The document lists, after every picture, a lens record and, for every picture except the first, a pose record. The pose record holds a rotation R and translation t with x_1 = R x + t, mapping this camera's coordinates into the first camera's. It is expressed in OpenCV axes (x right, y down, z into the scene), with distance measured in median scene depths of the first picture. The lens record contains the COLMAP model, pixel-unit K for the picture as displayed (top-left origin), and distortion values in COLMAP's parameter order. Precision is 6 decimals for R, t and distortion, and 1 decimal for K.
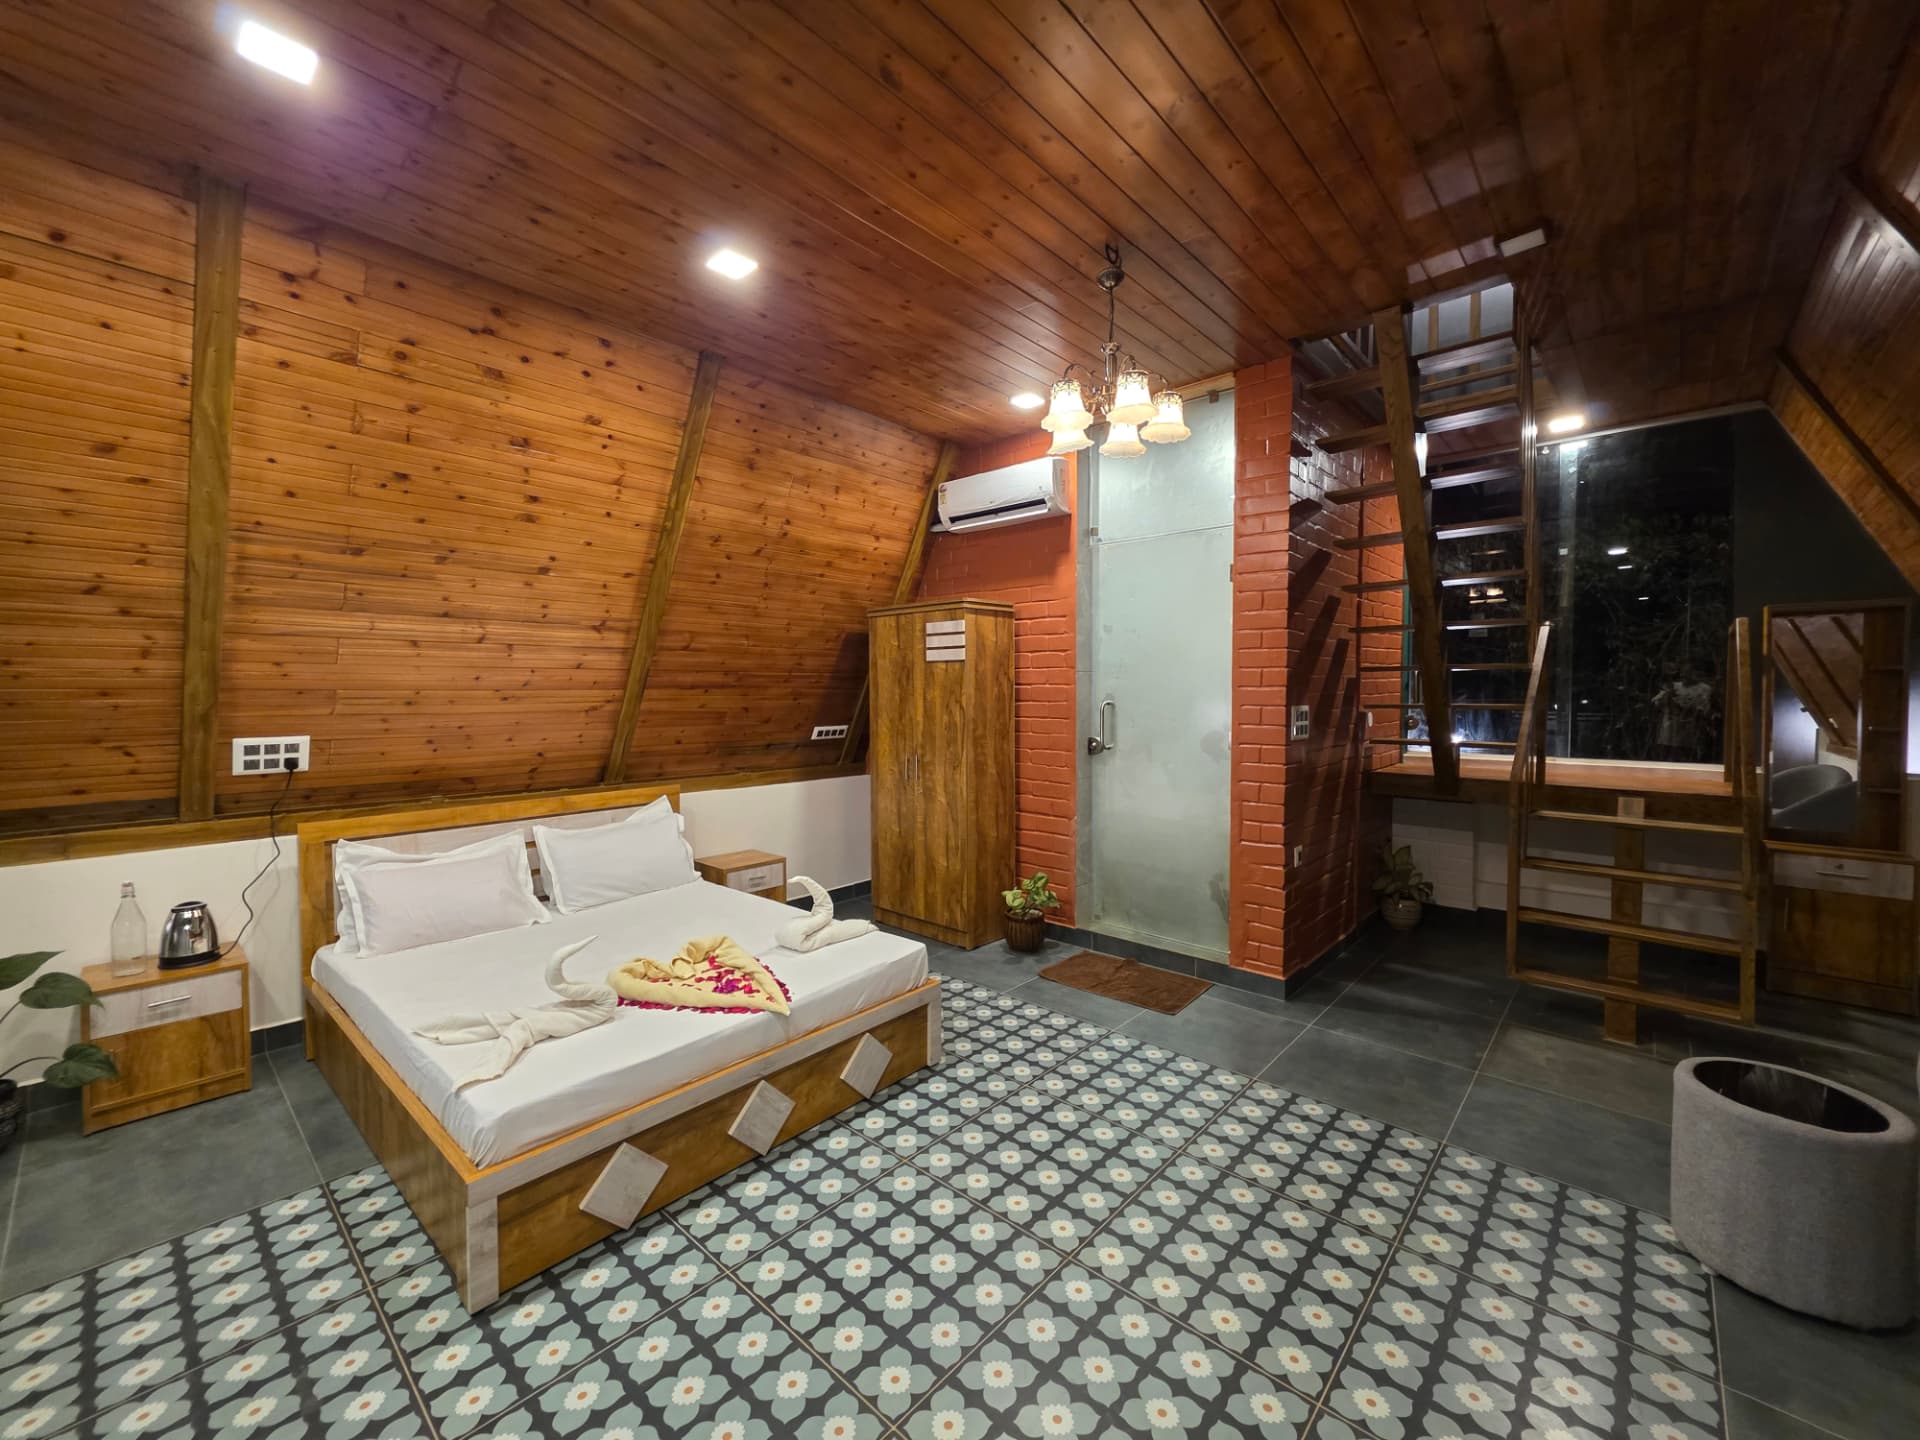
lens RADIAL K [[769.9, 0, 968.8], [0, 769.9, 708.8], [0, 0, 1]] dist [0.001181, -0.000192]
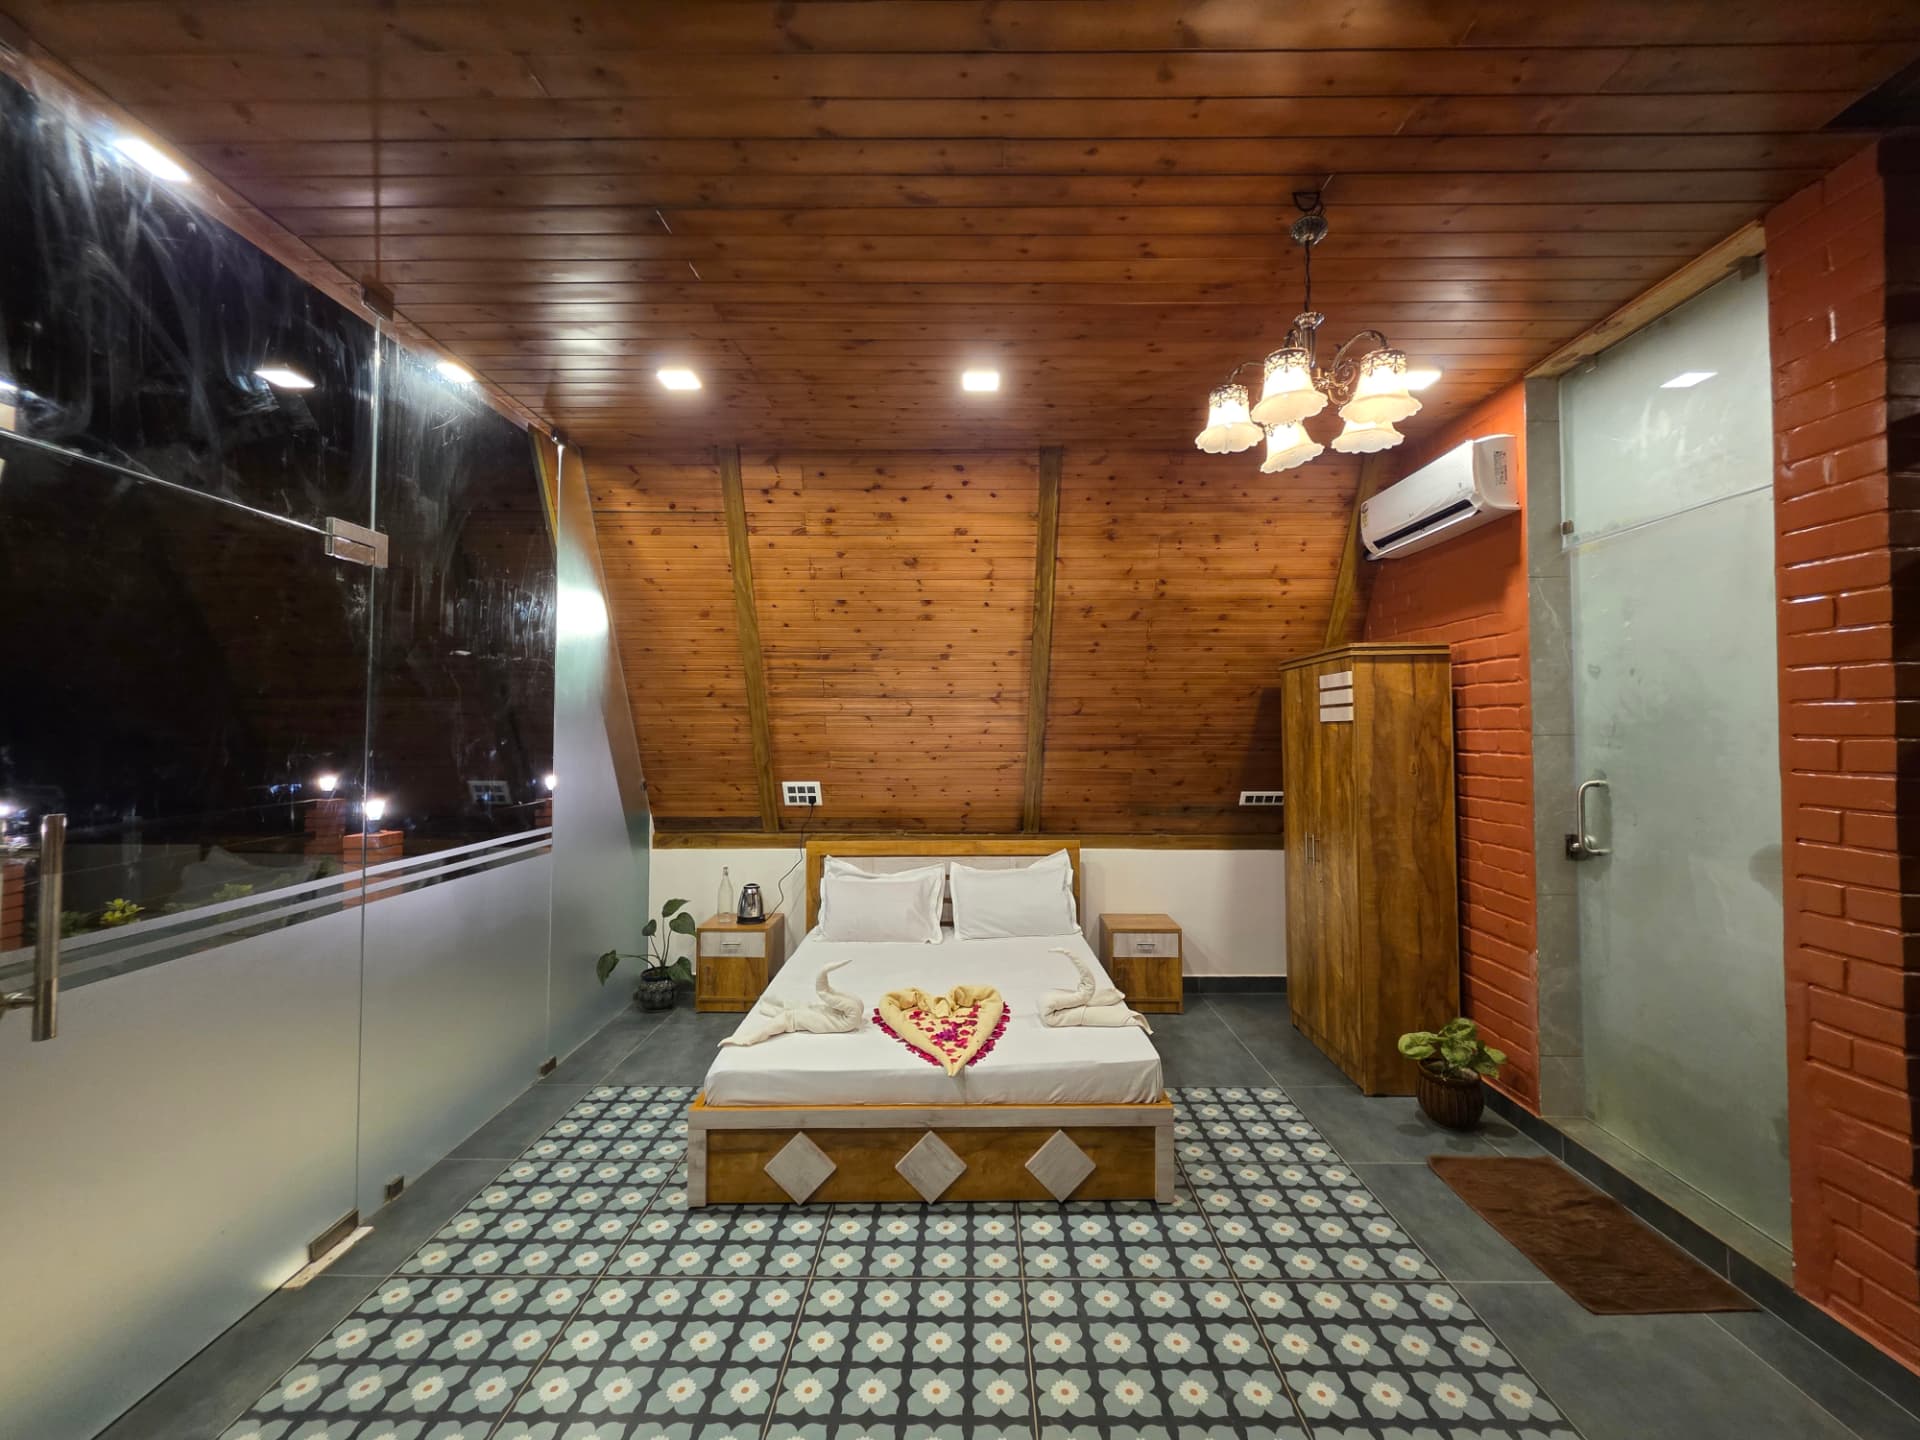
lens RADIAL K [[769.9, 0, 969.7], [0, 769.9, 709.9], [0, 0, 1]] dist [0.001181, -0.000192]
pose [[0.662282, -0.020704, -0.748969, 0.455700], [-0.019545, 0.998801, -0.044893, -0.043254], [0.749000, 0.044371, 0.661083, 0.239638]]
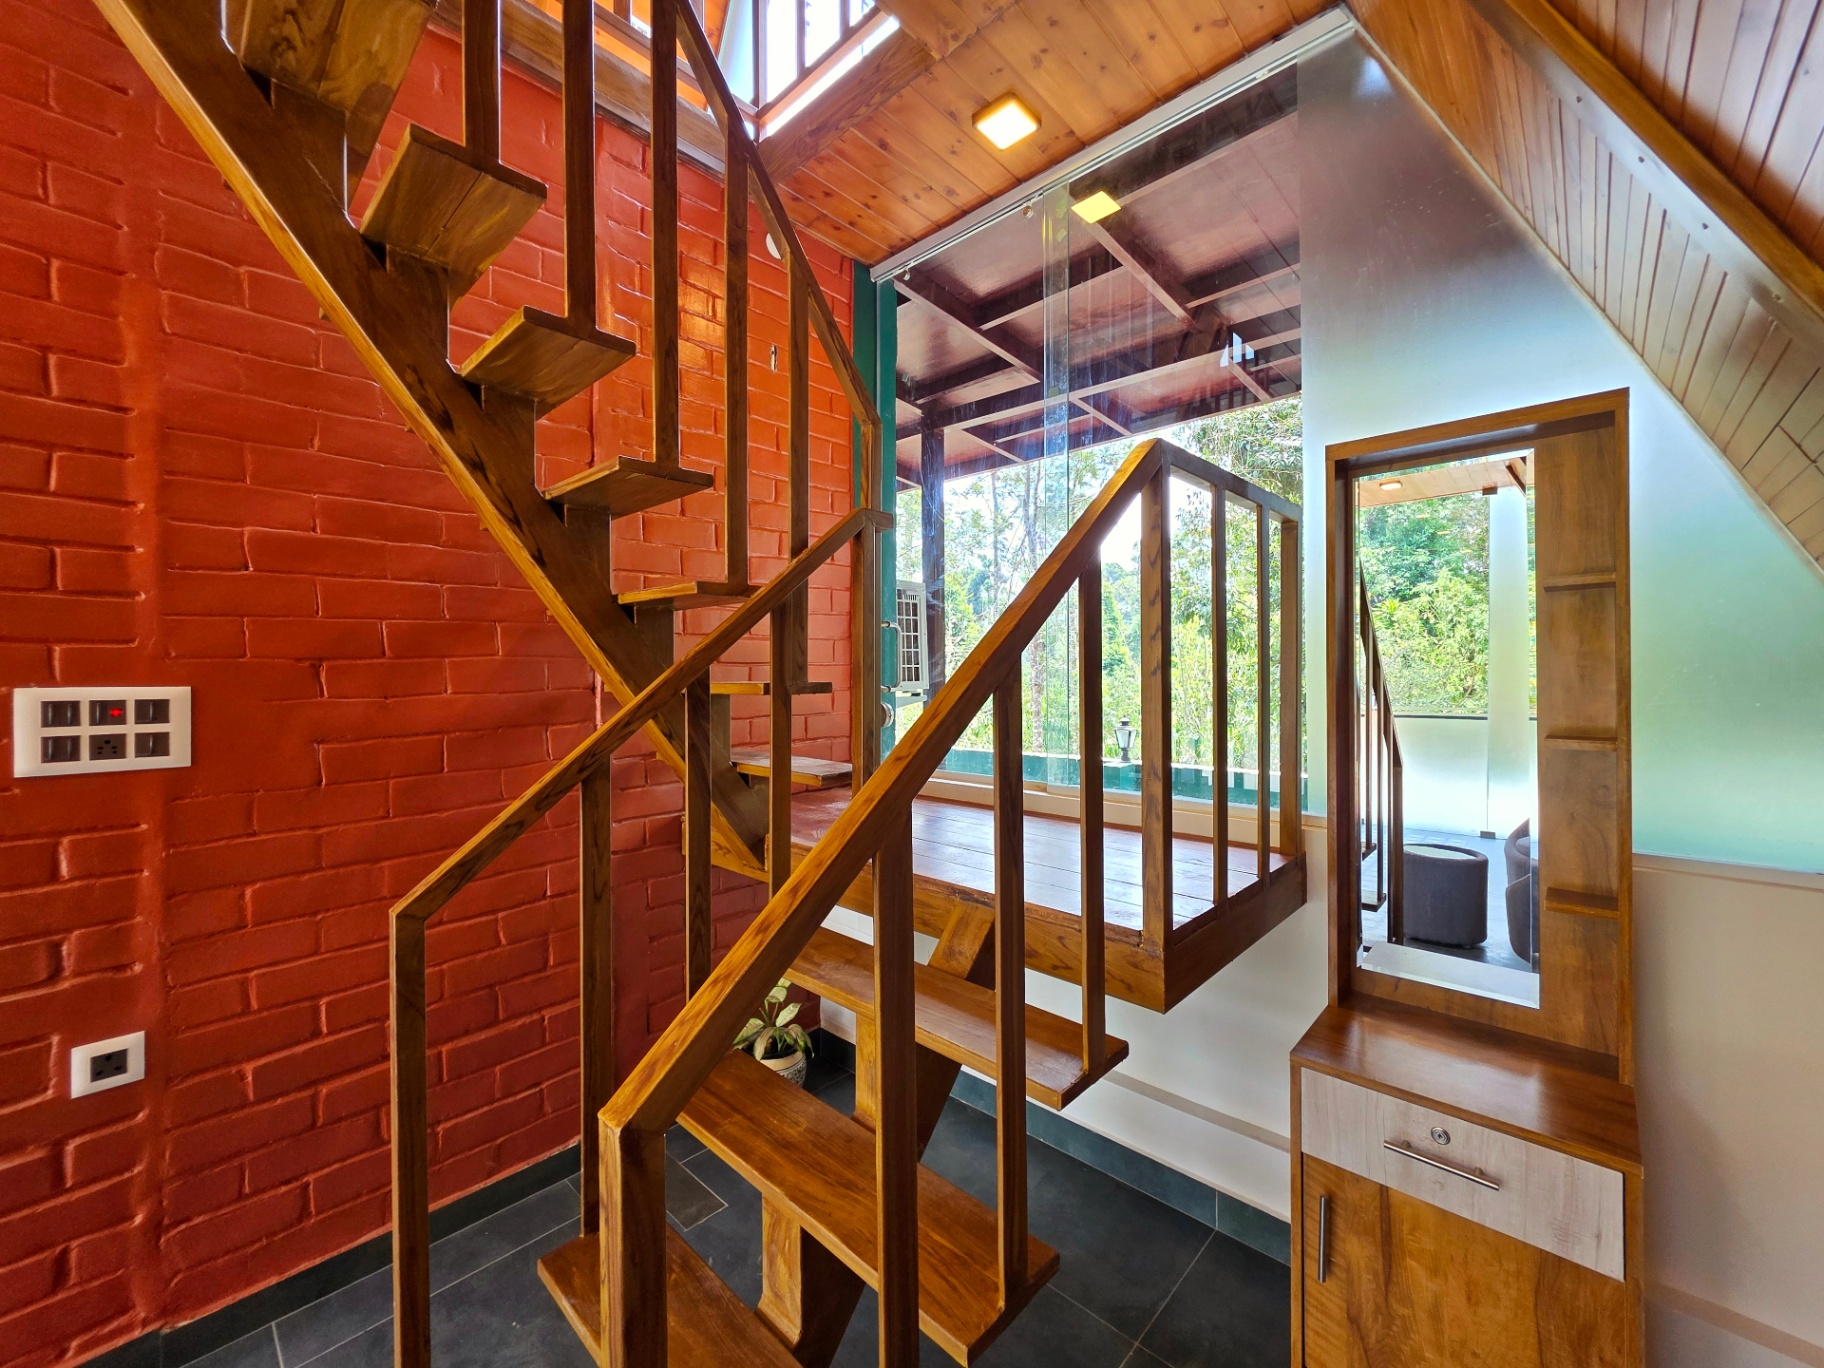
lens RADIAL K [[731.4, 0, 910.5], [0, 731.4, 676.7], [0, 0, 1]] dist [0.001181, -0.000192]
pose [[0.999877, -0.003803, -0.015203, 1.036433], [0.003499, 0.999795, -0.019945, -0.000744], [0.015276, 0.019890, 0.999685, 0.758232]]
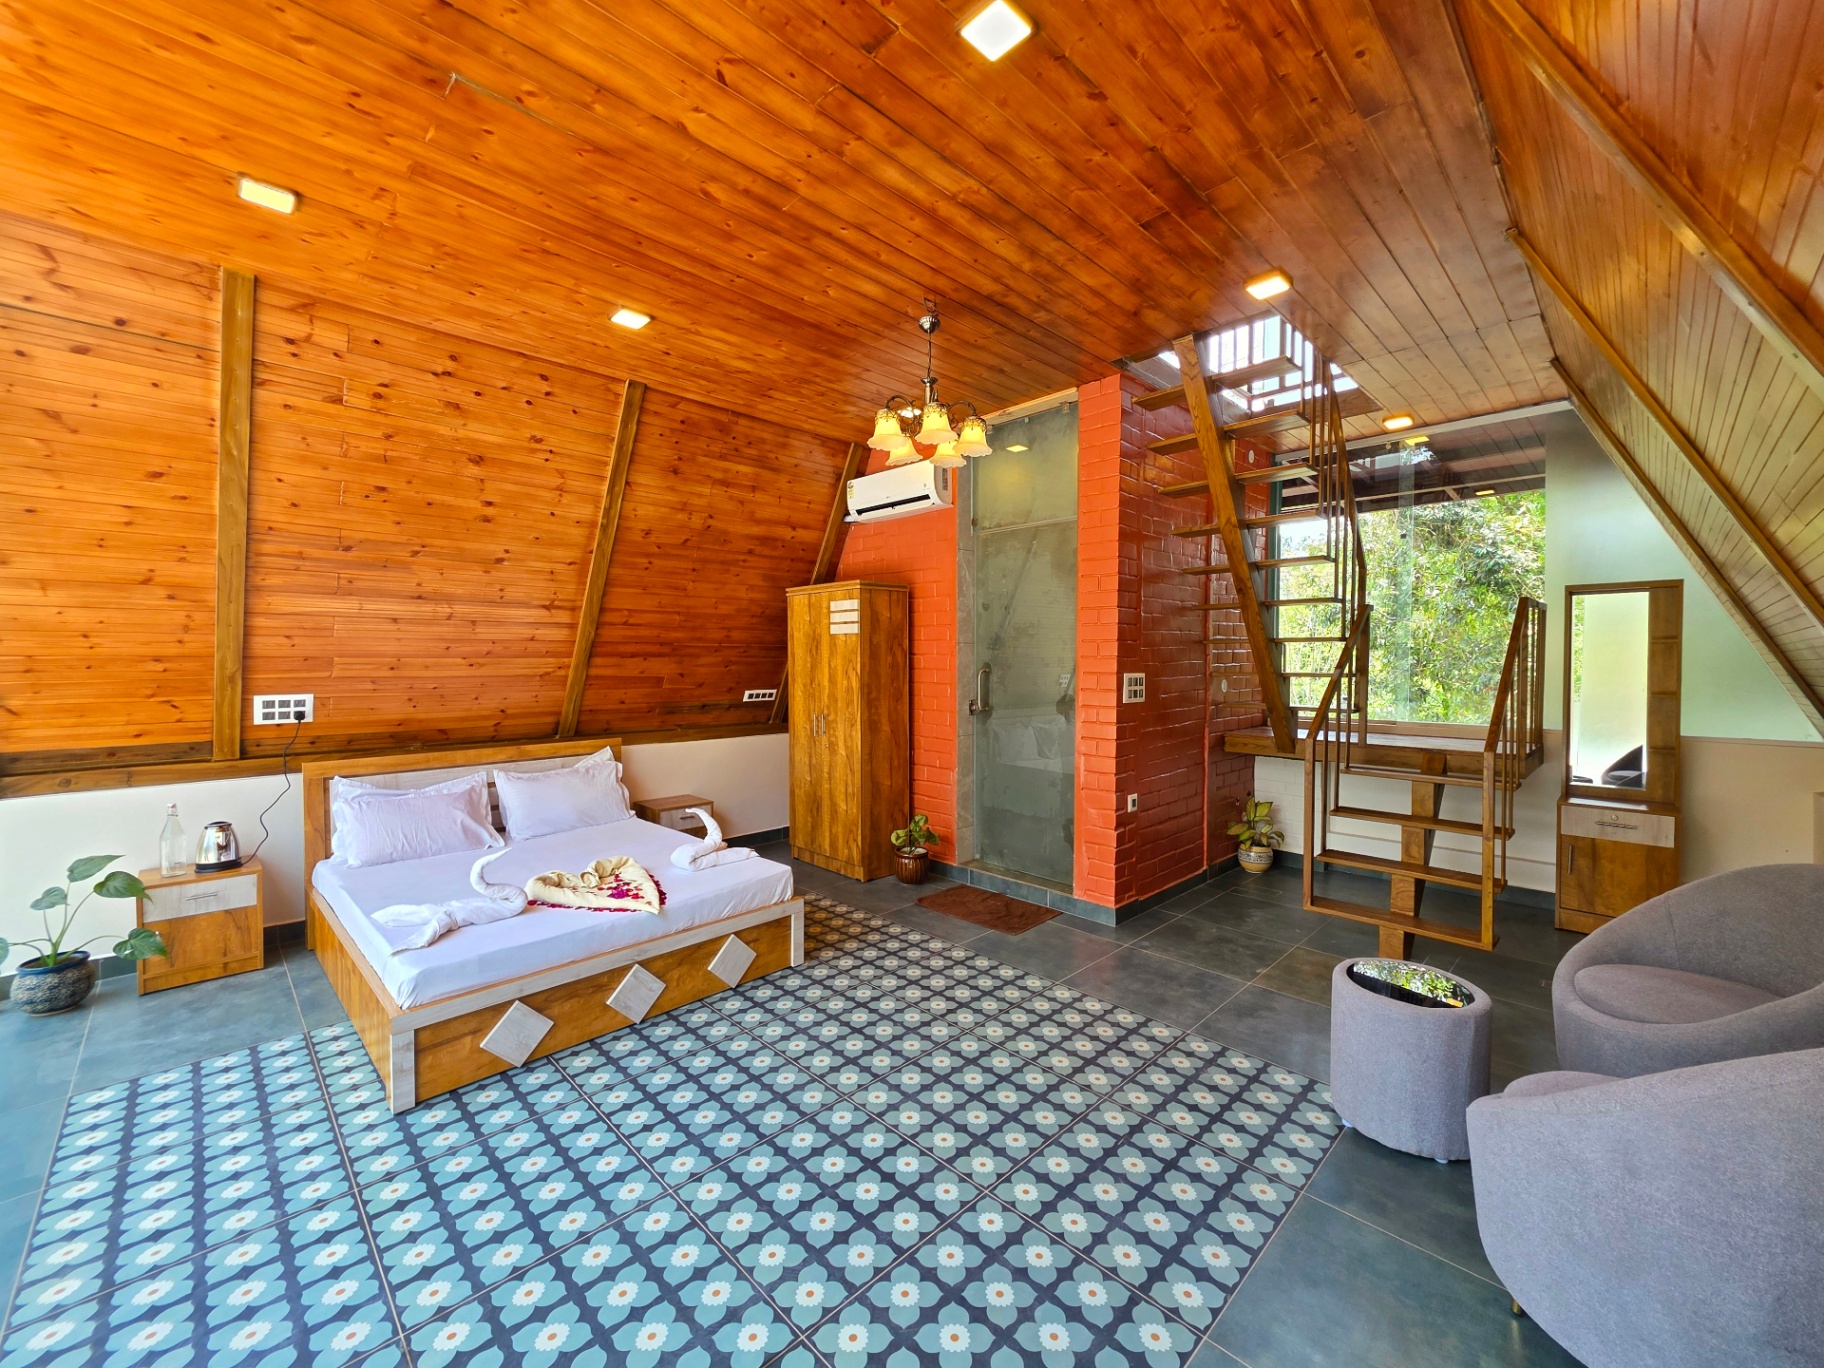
lens RADIAL K [[731.4, 0, 921.9], [0, 731.4, 675.3], [0, 0, 1]] dist [0.001181, -0.000192]
pose [[0.998420, 0.003583, -0.056079, 0.210608], [-0.003750, 0.999989, -0.002886, 0.004501], [0.056068, 0.003091, 0.998422, -0.143730]]
